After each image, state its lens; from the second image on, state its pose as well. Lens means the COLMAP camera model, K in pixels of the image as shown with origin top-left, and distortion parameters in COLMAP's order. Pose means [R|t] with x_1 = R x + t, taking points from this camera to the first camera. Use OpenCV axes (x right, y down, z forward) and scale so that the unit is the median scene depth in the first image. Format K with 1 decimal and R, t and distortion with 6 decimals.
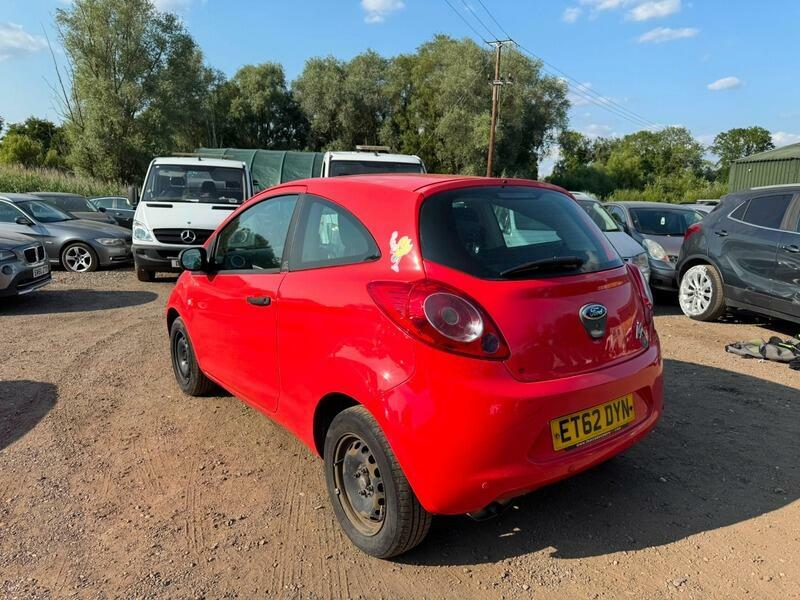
lens RADIAL K [[600.6, 0, 396.0], [0, 600.6, 304.1], [0, 0, 1]] dist [-0.025041, 0.007235]
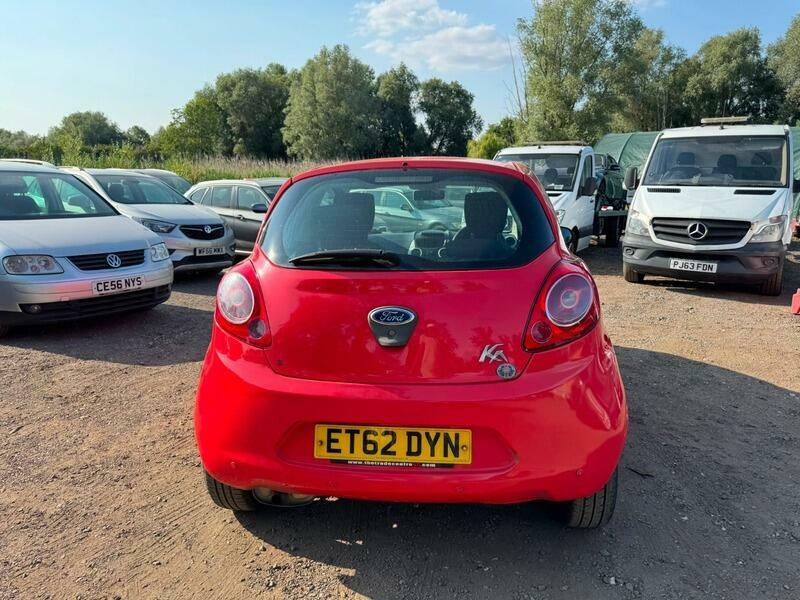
lens RADIAL K [[600.4, 0, 400.0], [0, 600.4, 300.0], [0, 0, 1]] dist [-0.028918, -0.000551]
pose [[0.707621, 0.108359, -0.698234, 0.110661], [-0.098463, 0.993652, 0.054419, -0.006404], [0.699698, 0.030242, 0.713798, 0.049318]]
